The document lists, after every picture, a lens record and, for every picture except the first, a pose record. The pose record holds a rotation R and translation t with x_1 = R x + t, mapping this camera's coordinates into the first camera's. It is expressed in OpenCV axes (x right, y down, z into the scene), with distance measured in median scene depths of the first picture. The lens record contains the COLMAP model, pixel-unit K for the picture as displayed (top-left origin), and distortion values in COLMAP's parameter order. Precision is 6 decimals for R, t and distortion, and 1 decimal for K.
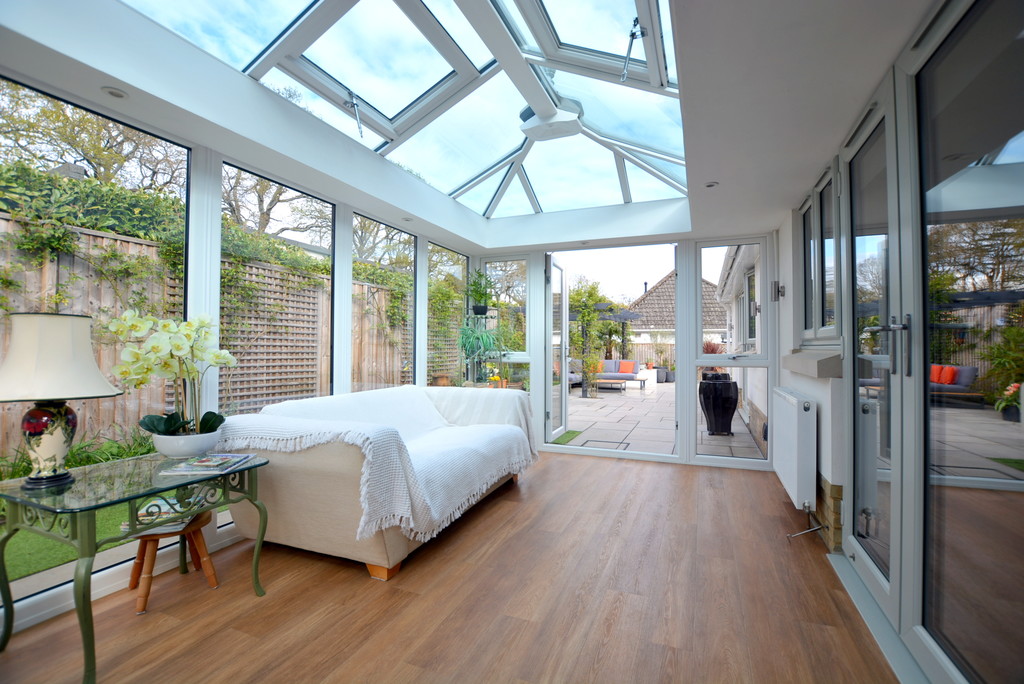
lens RADIAL K [[450.7, 0, 517.7], [0, 450.7, 343.9], [0, 0, 1]] dist [-0.038856, 0.007570]
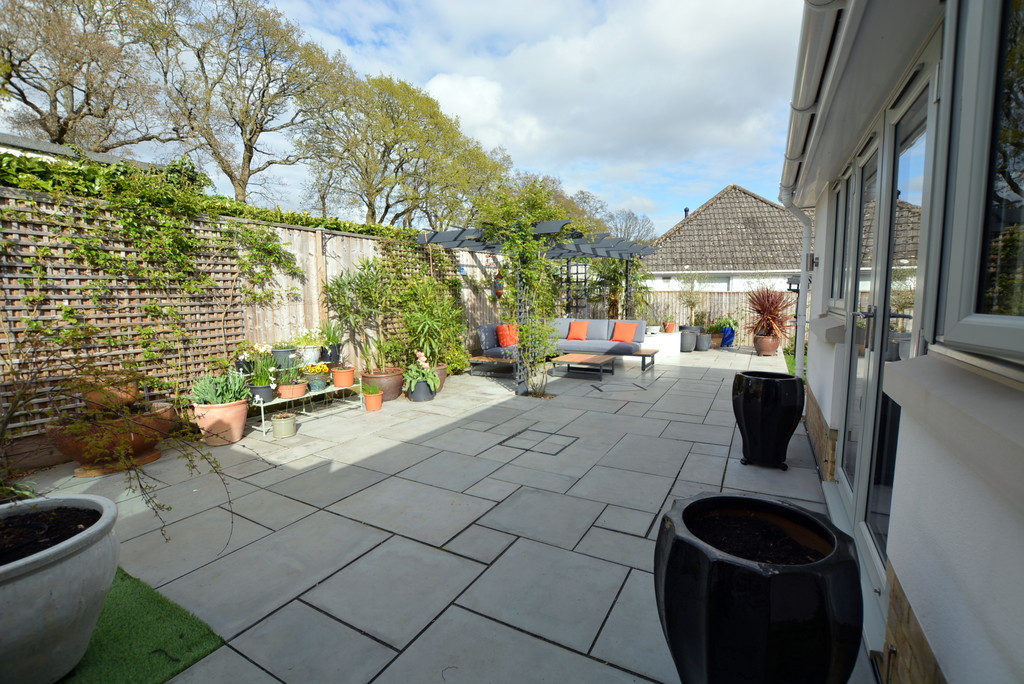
lens RADIAL K [[450.7, 0, 517.7], [0, 450.7, 343.9], [0, 0, 1]] dist [-0.038856, 0.007570]
pose [[0.993417, 0.006689, -0.114363, 0.134928], [0.007440, 0.992420, 0.122670, -0.007739], [0.114316, -0.122713, 0.985836, 0.295170]]
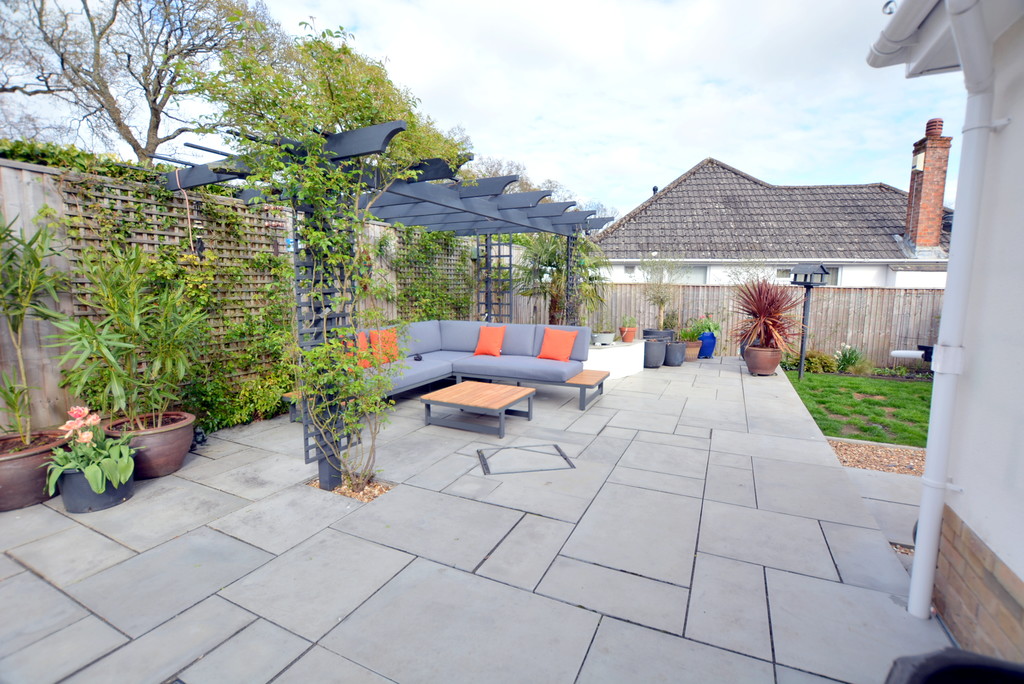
lens RADIAL K [[450.7, 0, 517.7], [0, 450.7, 343.9], [0, 0, 1]] dist [-0.038856, 0.007570]
pose [[0.998675, 0.011911, -0.050069, 0.184259], [-0.004842, 0.990281, 0.138998, -0.004018], [0.051238, -0.138571, 0.989026, 0.485645]]
